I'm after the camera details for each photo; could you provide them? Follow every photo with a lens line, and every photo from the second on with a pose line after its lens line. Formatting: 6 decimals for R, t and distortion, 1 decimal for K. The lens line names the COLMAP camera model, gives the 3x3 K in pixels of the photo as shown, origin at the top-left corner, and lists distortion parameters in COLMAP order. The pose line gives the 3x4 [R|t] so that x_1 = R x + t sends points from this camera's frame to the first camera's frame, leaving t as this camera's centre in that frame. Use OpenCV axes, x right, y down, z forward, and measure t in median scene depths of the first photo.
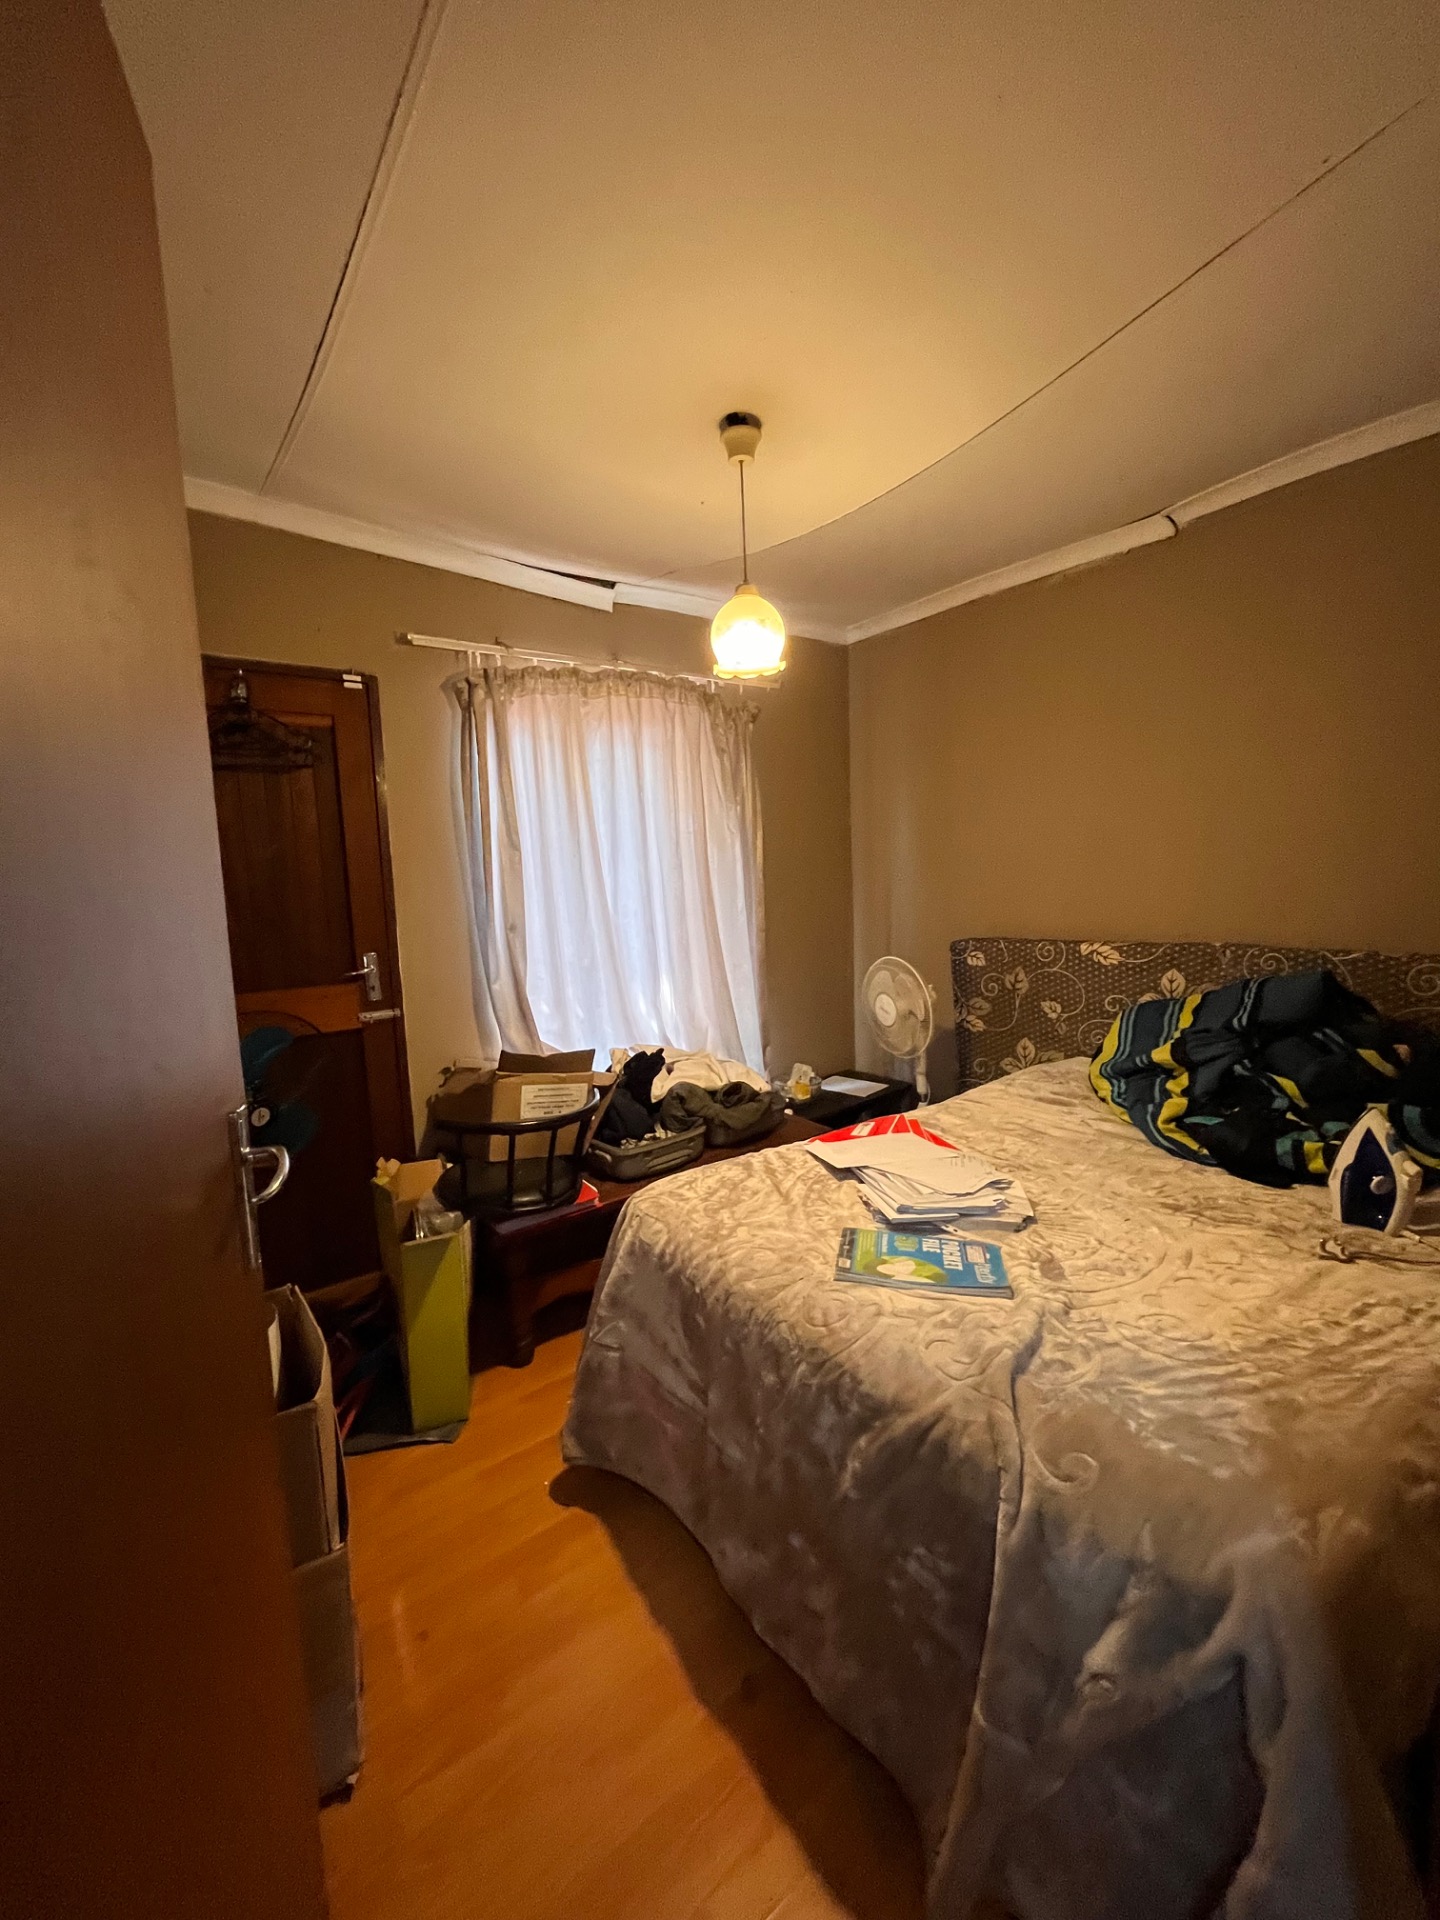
lens RADIAL K [[776.8, 0, 718.4], [0, 776.8, 960.9], [0, 0, 1]] dist [-0.003116, 0.000507]
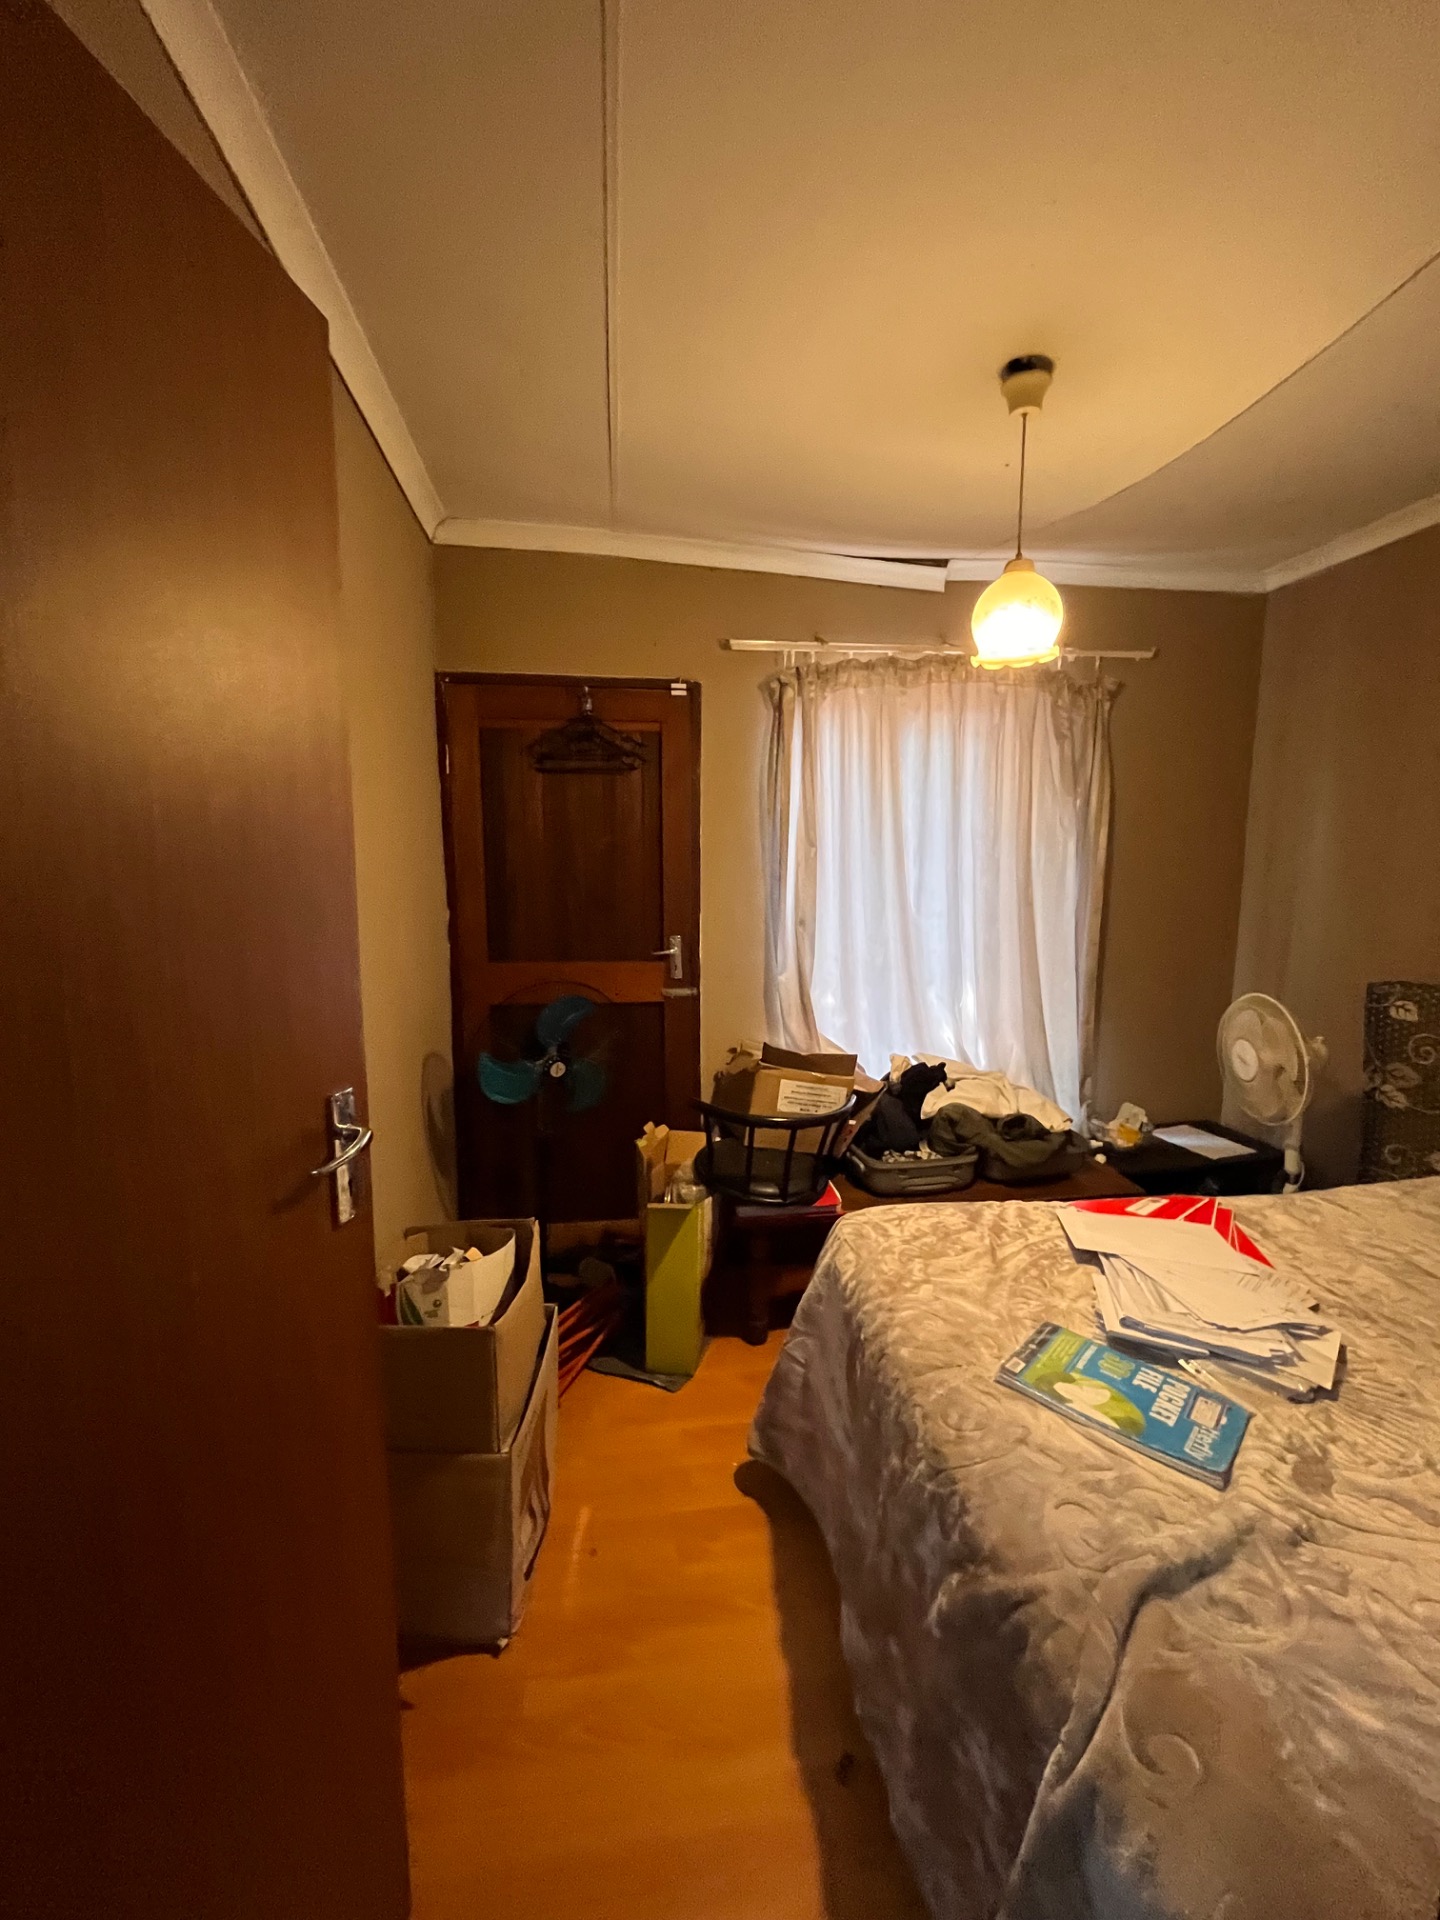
lens RADIAL K [[776.8, 0, 718.4], [0, 776.8, 960.7], [0, 0, 1]] dist [-0.003116, 0.000507]
pose [[0.874373, 0.103373, -0.474115, 0.191187], [-0.088705, 0.994632, 0.053272, -0.055979], [0.477077, -0.004523, 0.878850, 0.079622]]
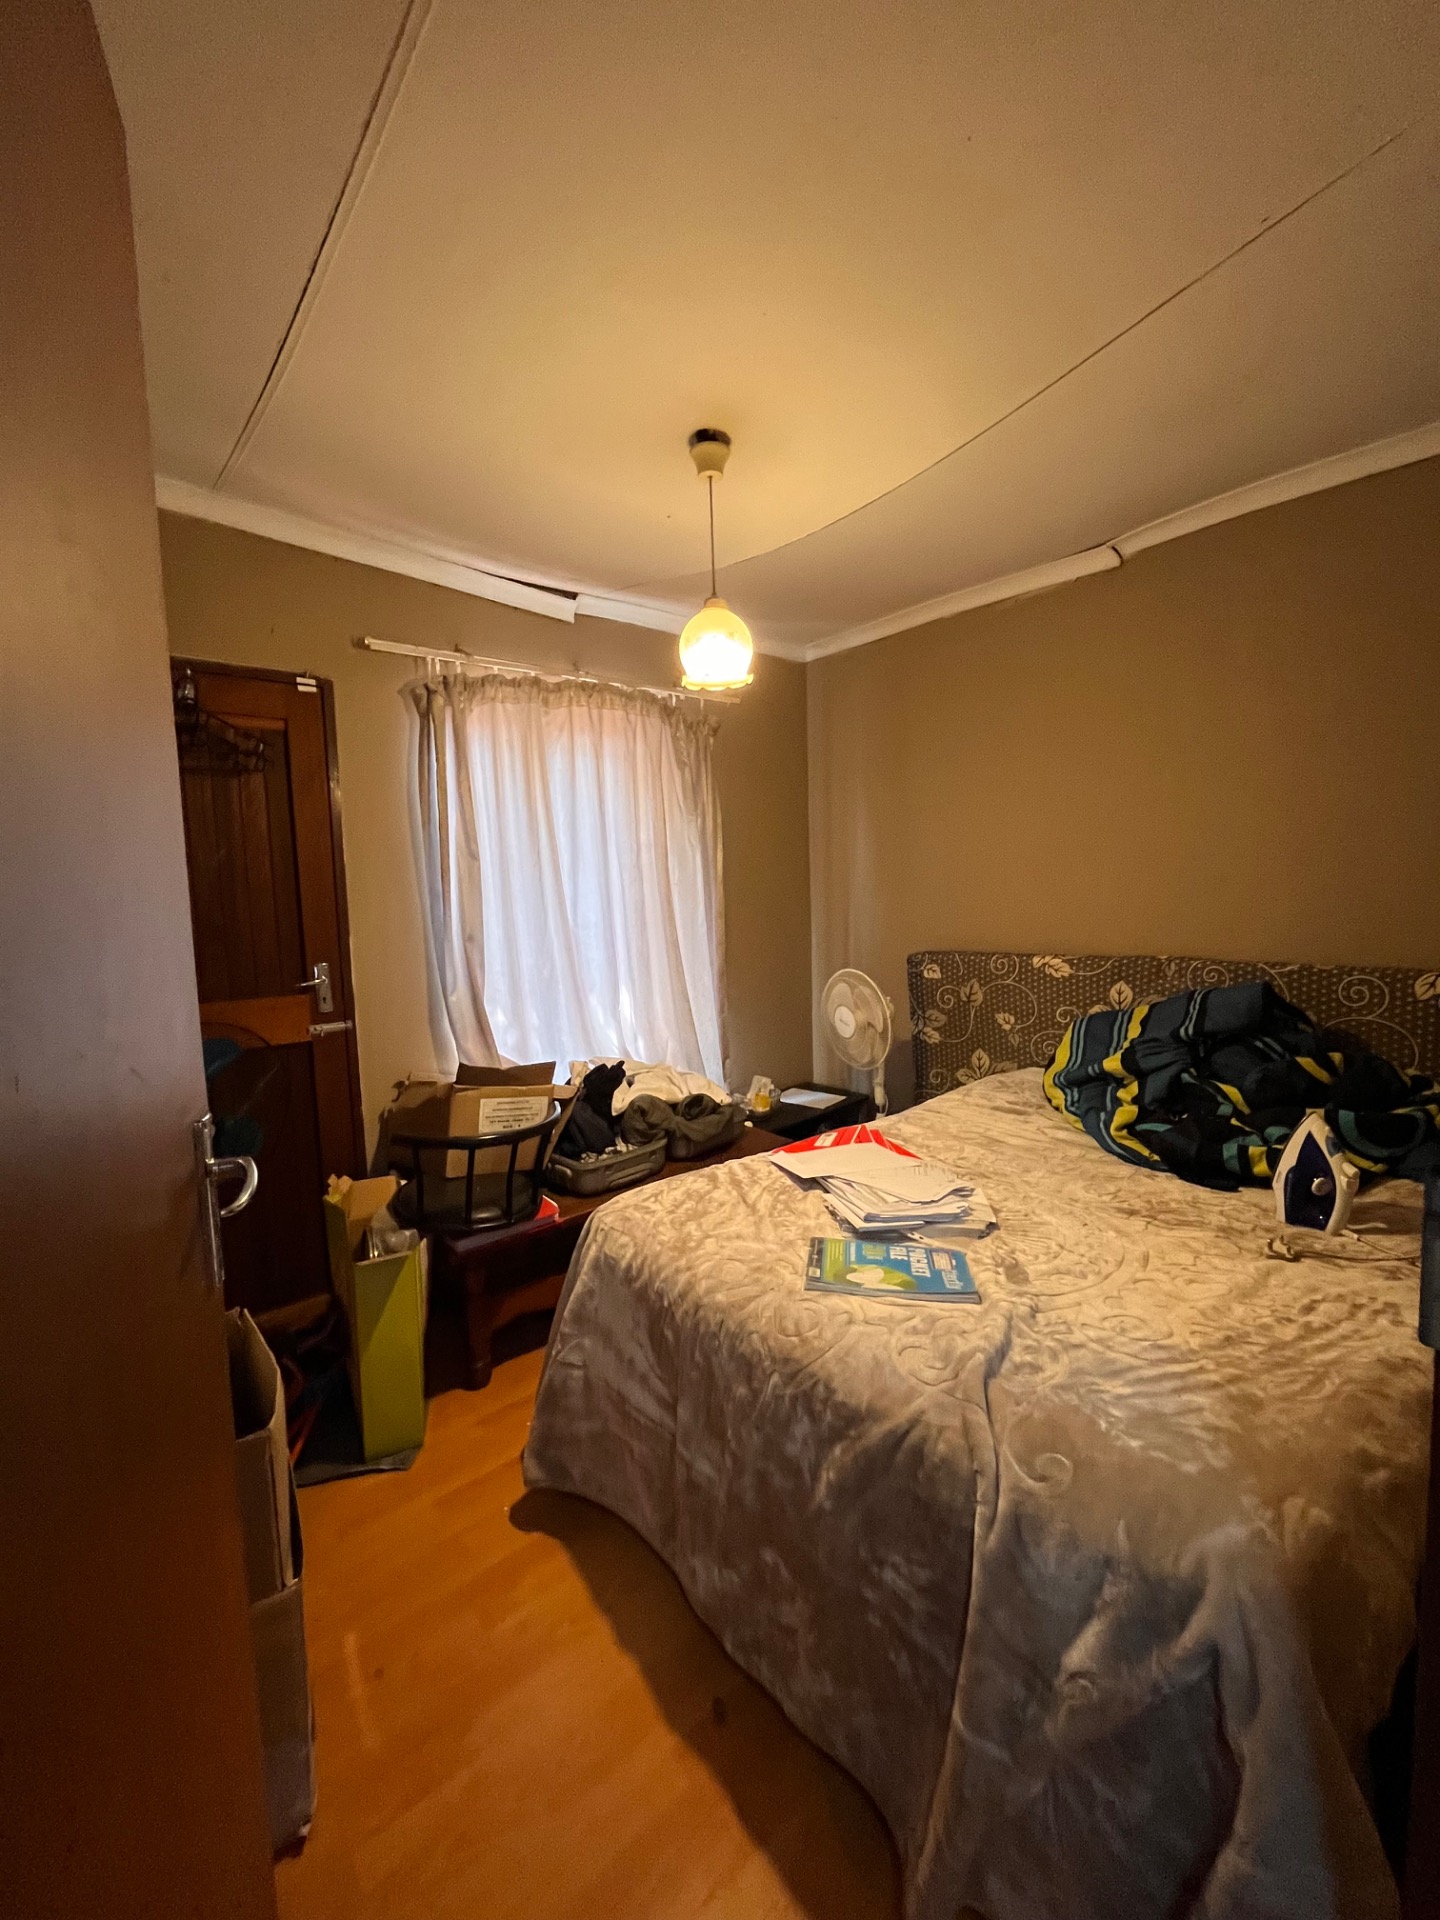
lens RADIAL K [[776.8, 0, 718.5], [0, 776.8, 960.5], [0, 0, 1]] dist [-0.003116, 0.000507]
pose [[0.998072, 0.003168, 0.061986, -0.019698], [-0.001986, 0.999815, -0.019119, 0.005625], [-0.062035, 0.018959, 0.997894, 0.001503]]
